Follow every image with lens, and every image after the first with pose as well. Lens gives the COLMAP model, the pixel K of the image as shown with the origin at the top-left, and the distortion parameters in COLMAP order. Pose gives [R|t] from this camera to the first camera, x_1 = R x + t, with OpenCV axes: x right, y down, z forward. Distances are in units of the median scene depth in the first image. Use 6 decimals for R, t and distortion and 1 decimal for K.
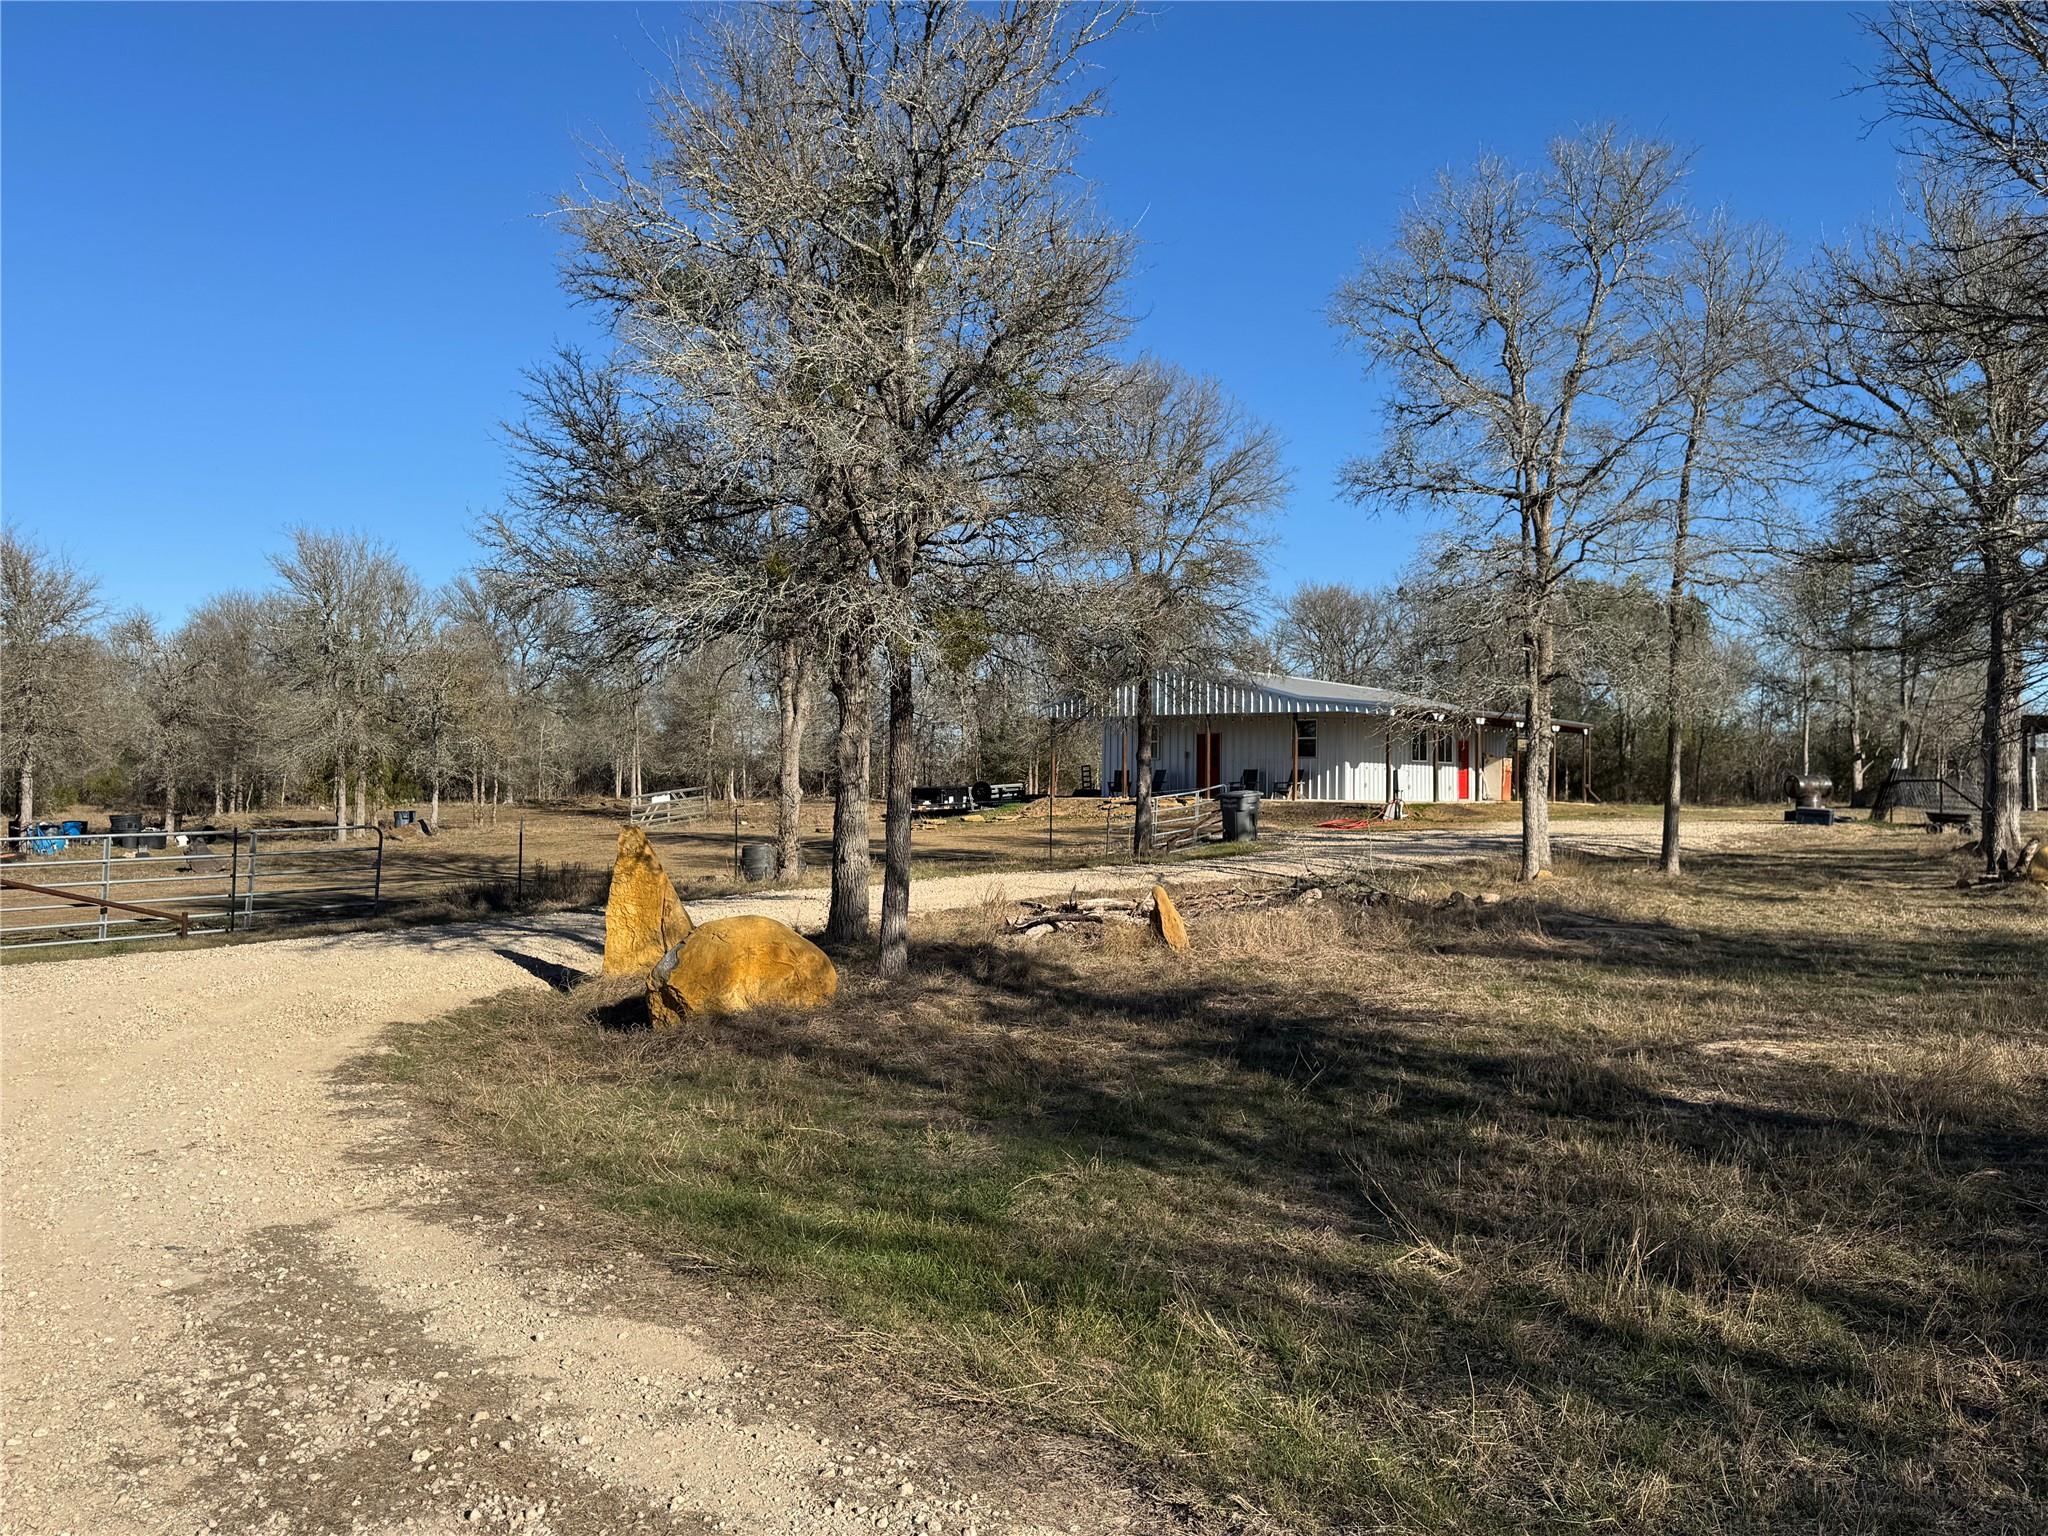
lens RADIAL K [[1534.1, 0, 1028.9], [0, 1534.1, 769.6], [0, 0, 1]] dist [0.040108, 0.001152]
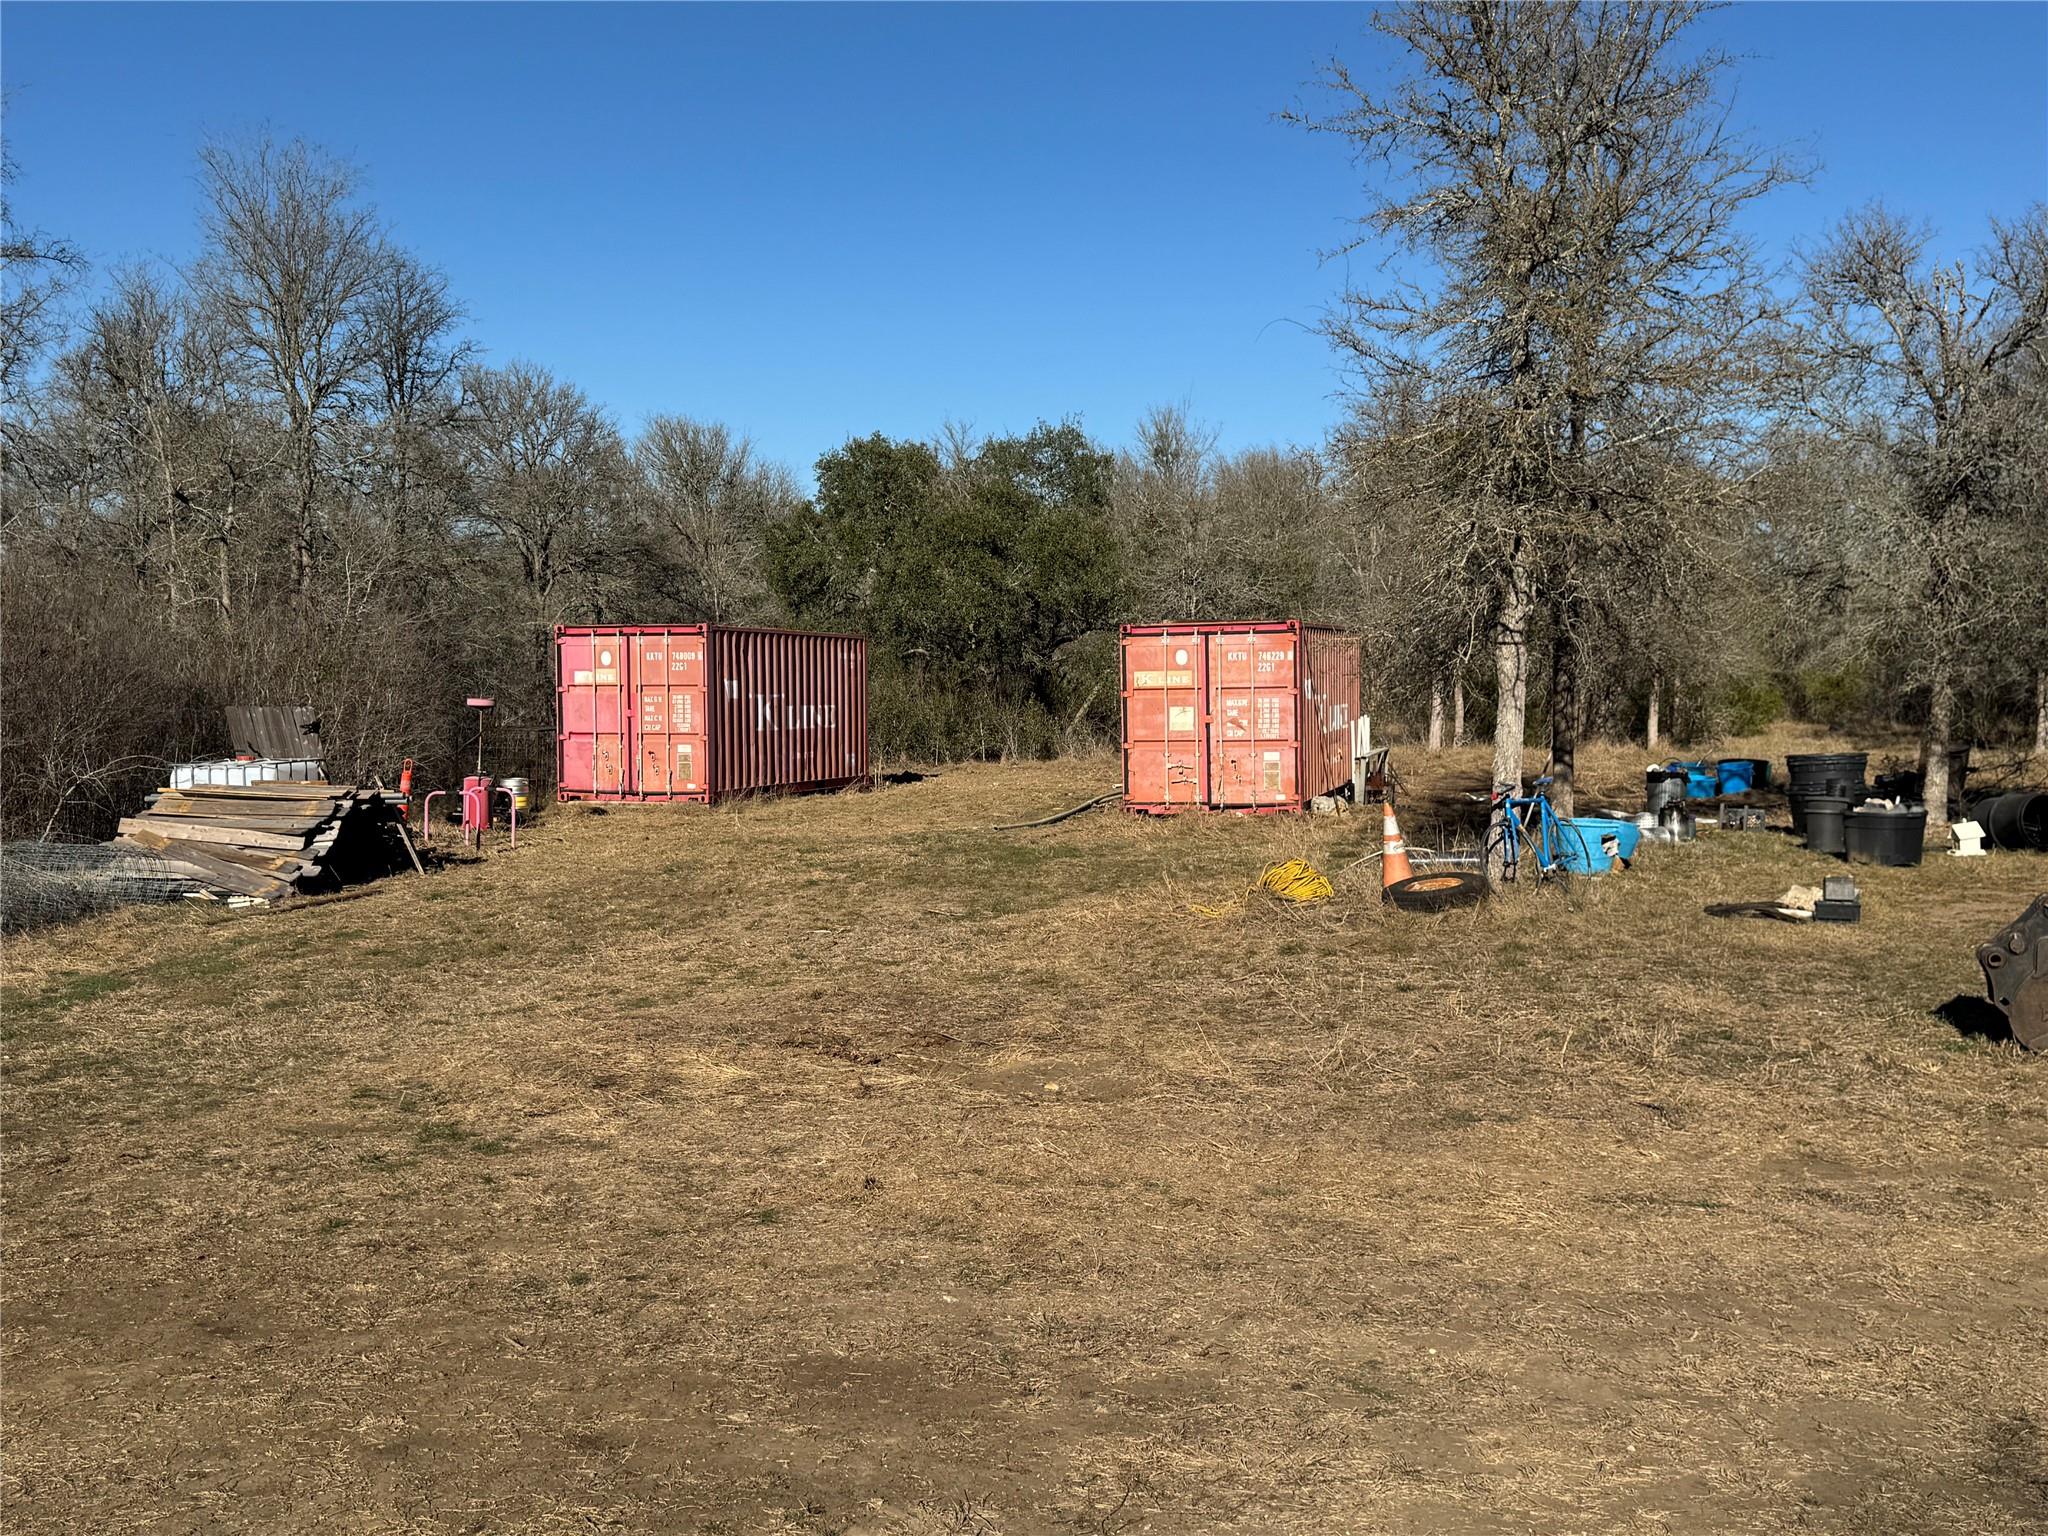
lens RADIAL K [[2056.1, 0, 1024.6], [0, 2056.1, 769.1], [0, 0, 1]] dist [0.009227, 0.000000]
pose [[0.599527, 0.038651, -0.799421, -0.293622], [-0.001611, 0.998889, 0.047087, 0.008581], [0.800353, -0.026942, 0.598923, 0.536236]]
